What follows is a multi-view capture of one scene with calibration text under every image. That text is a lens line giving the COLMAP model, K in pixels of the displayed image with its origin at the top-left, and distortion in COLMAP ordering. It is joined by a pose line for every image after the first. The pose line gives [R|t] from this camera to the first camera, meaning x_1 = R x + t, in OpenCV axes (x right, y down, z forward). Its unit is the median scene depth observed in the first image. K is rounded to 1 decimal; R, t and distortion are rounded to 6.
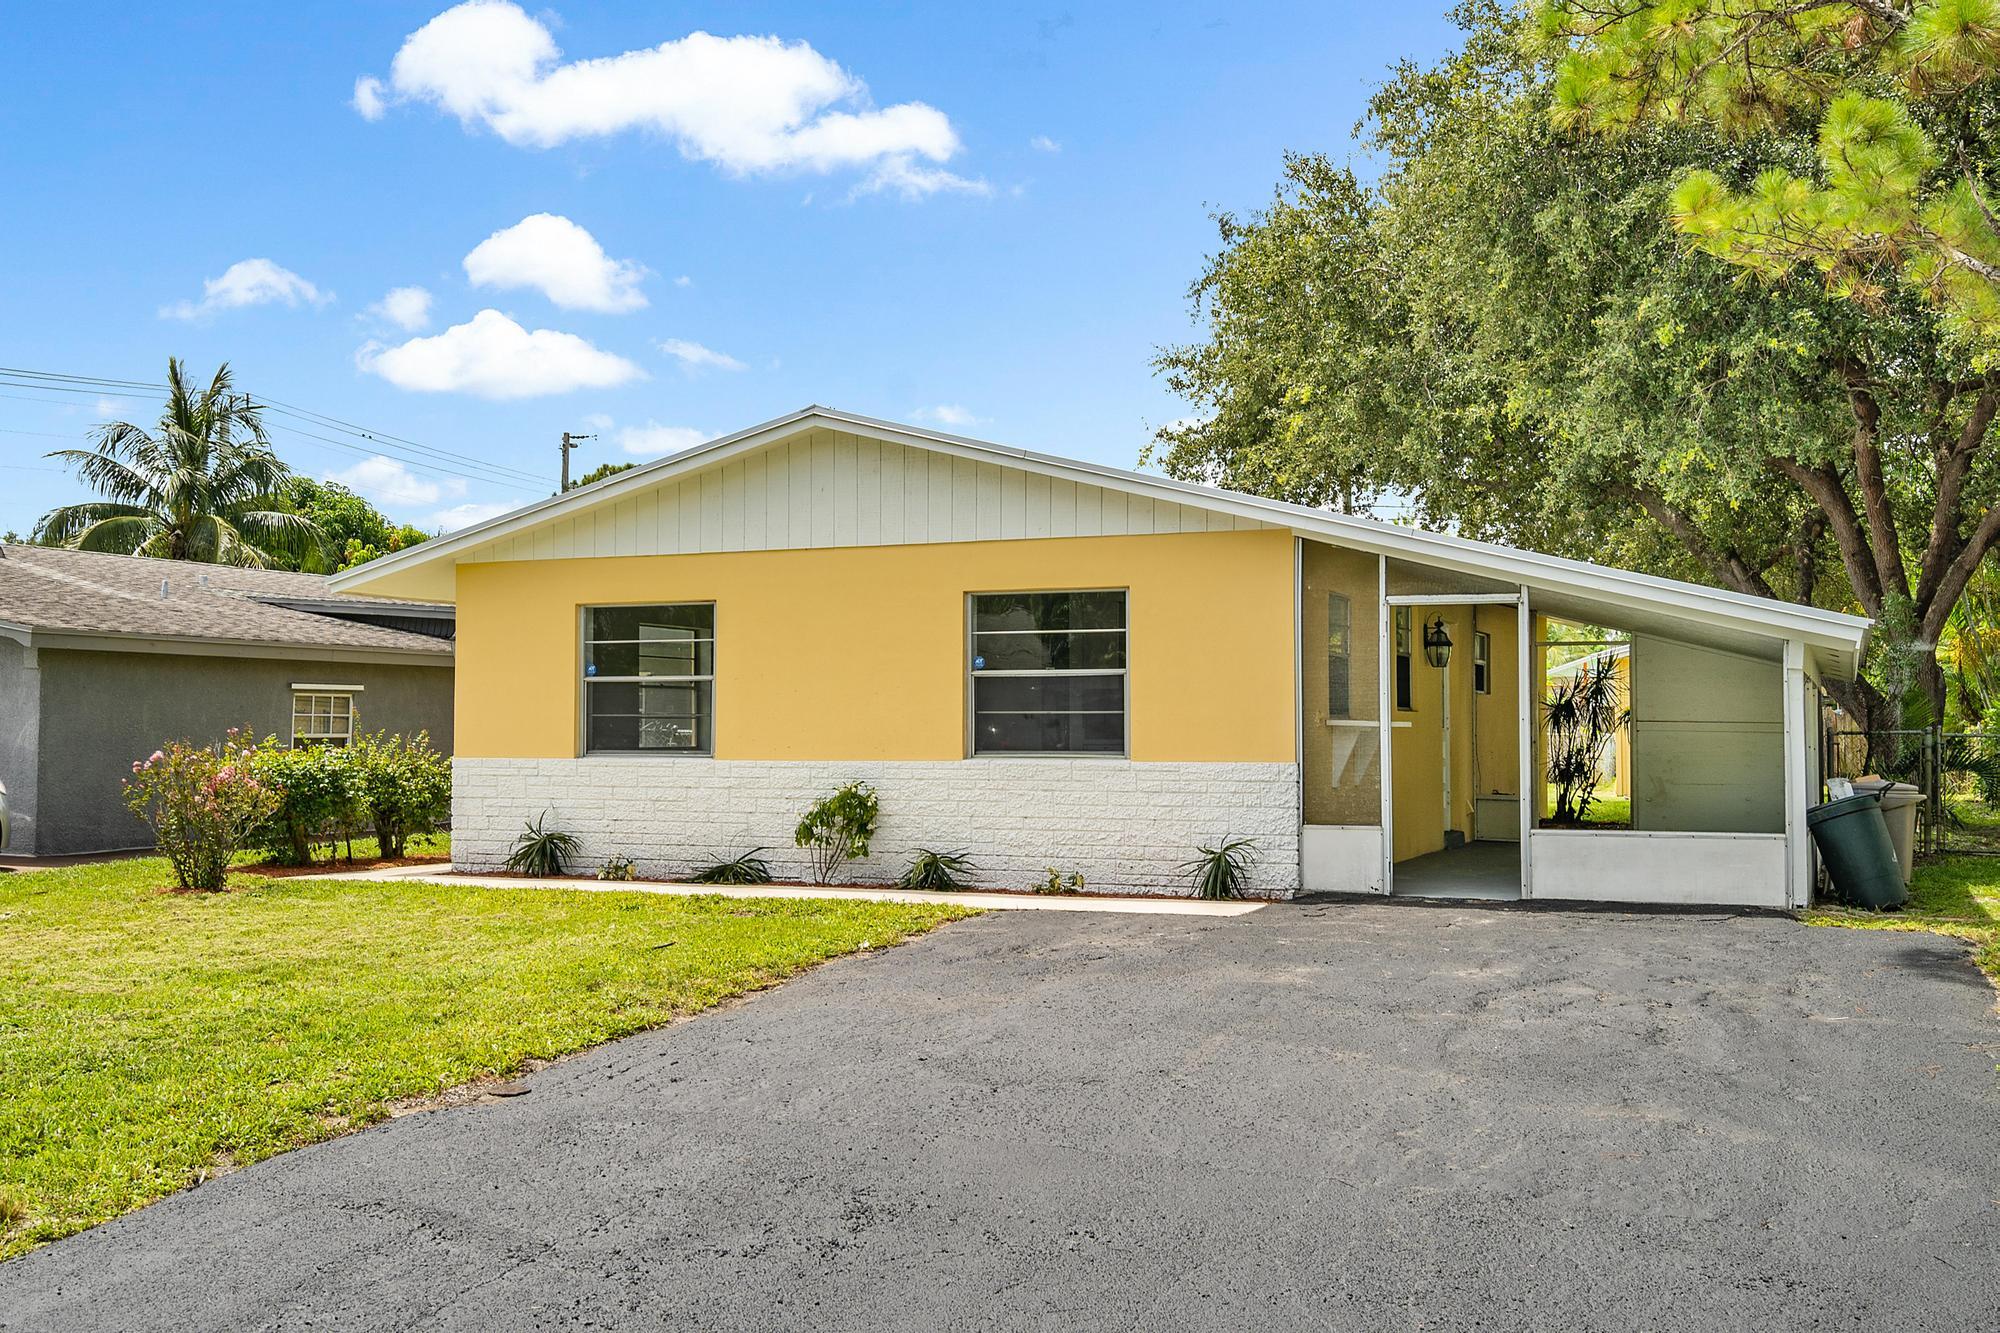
lens RADIAL K [[1991.2, 0, 996.2], [0, 1991.2, 667.9], [0, 0, 1]] dist [0.019804, 0.000000]
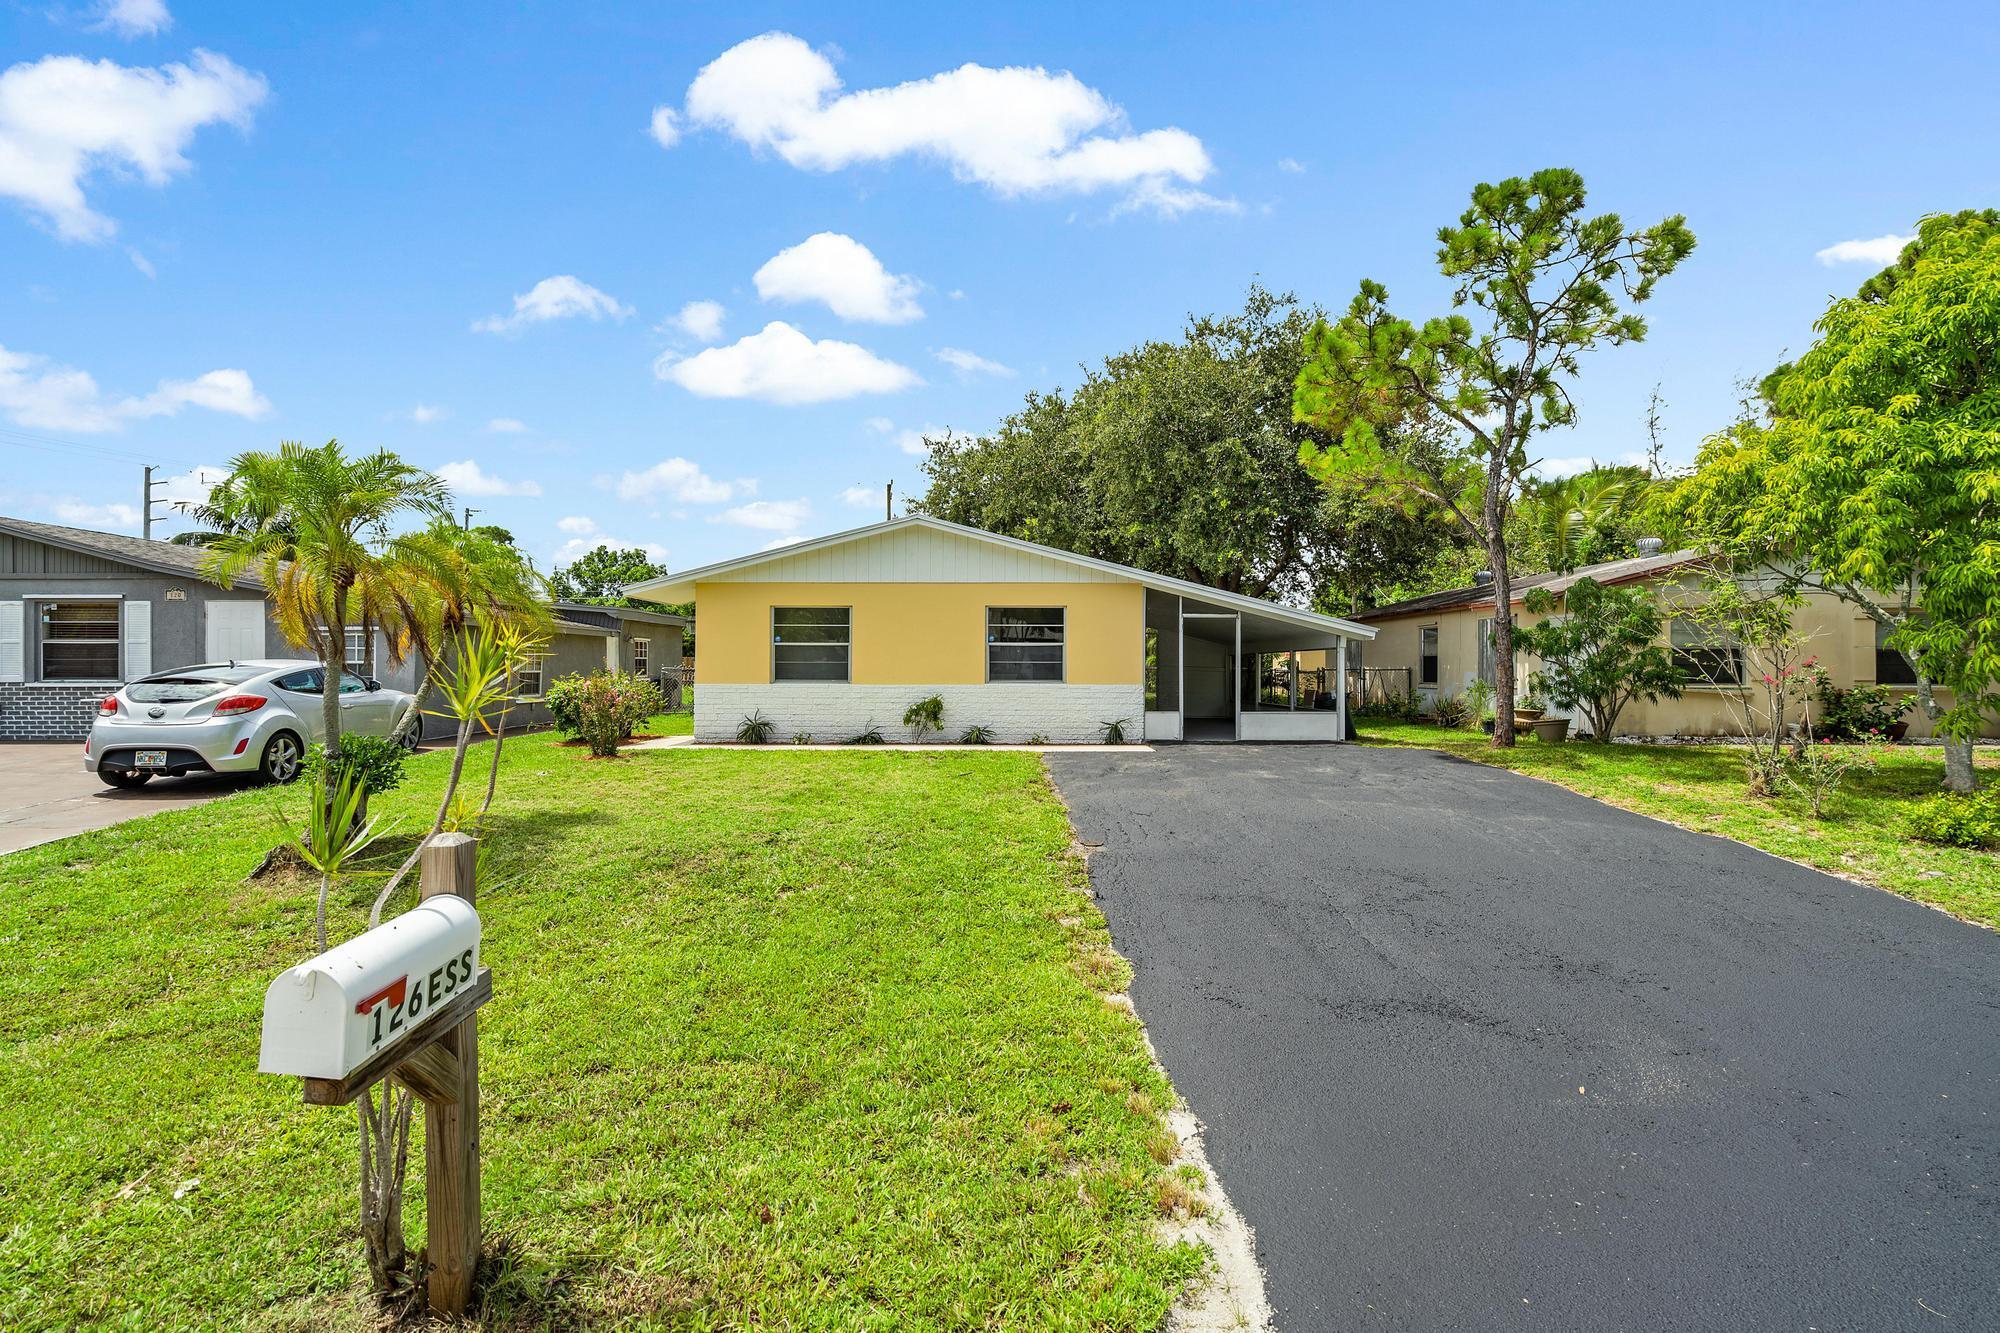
lens RADIAL K [[911.6, 0, 1008.0], [0, 911.6, 647.5], [0, 0, 1]] dist [-0.005160, 0.003123]
pose [[0.999937, -0.006591, 0.009114, -0.135088], [0.006532, 0.999958, 0.006455, -0.005612], [-0.009157, -0.006395, 0.999938, 0.505062]]
